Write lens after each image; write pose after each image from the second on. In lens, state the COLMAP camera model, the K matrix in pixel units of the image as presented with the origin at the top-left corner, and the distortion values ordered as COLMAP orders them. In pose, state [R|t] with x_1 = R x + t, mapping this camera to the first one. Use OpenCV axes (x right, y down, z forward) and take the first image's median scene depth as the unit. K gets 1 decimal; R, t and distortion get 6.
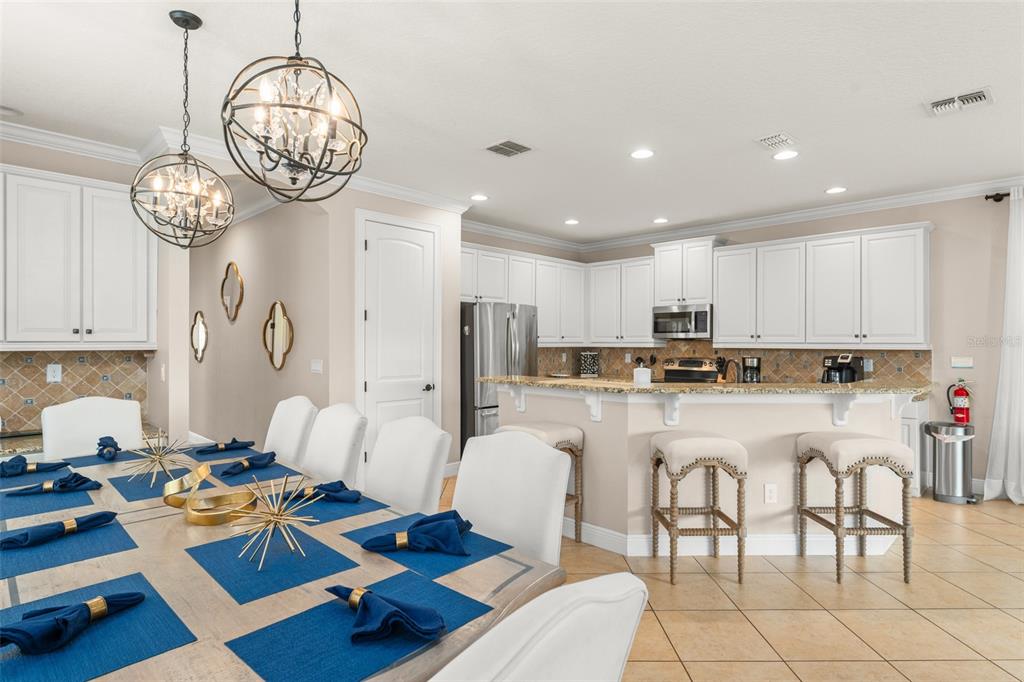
lens RADIAL K [[516.1, 0, 506.2], [0, 516.1, 342.2], [0, 0, 1]] dist [-0.021513, -0.000256]
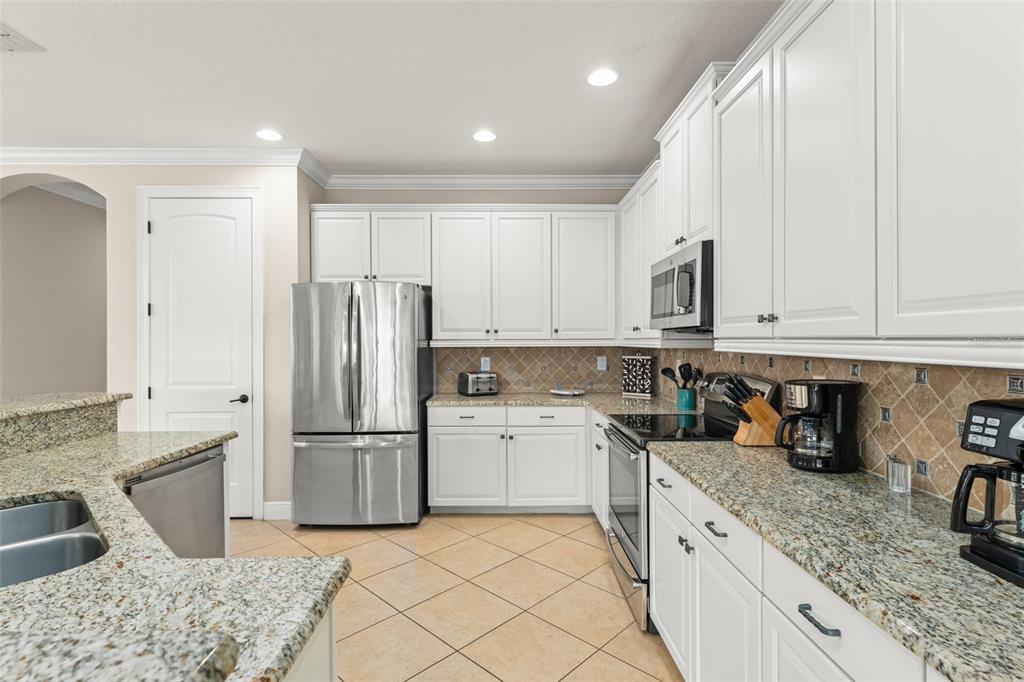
lens RADIAL K [[502.4, 0, 509.7], [0, 502.4, 337.1], [0, 0, 1]] dist [0.000346, -0.000837]
pose [[0.714893, -0.007688, -0.699192, 0.564080], [0.005369, 0.999970, -0.005506, 0.001364], [0.699214, 0.000182, 0.714913, 0.622912]]
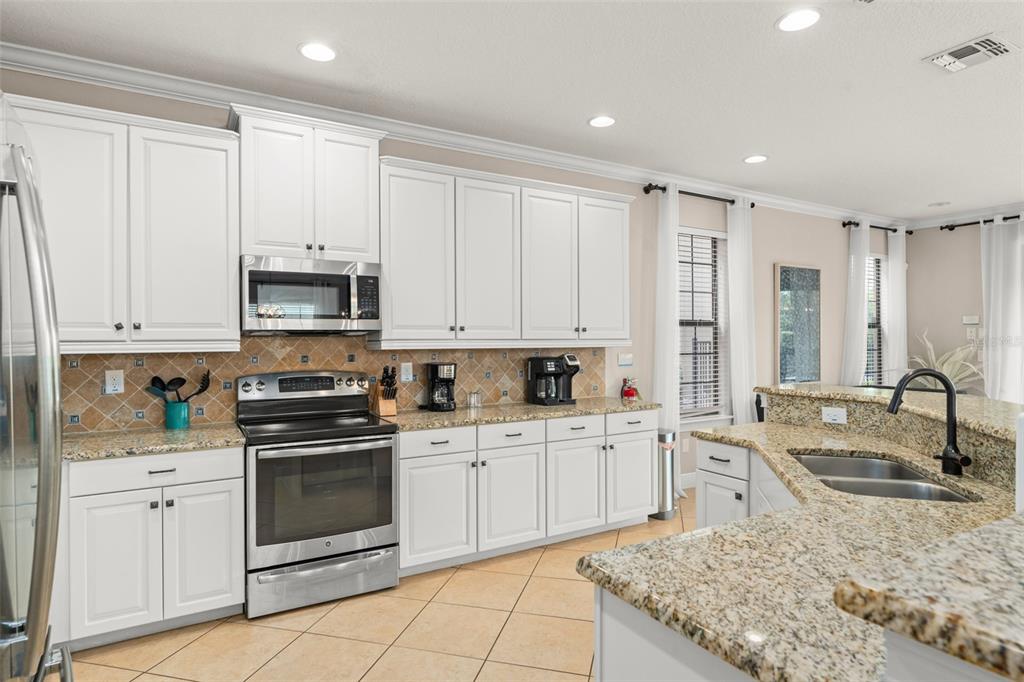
lens RADIAL K [[556.7, 0, 501.3], [0, 556.7, 340.0], [0, 0, 1]] dist [0.000153, -0.000308]
pose [[0.267822, -0.003463, 0.963462, -0.104886], [0.005558, 0.999982, 0.002050, 0.000808], [-0.963452, 0.004806, 0.267836, 0.744179]]
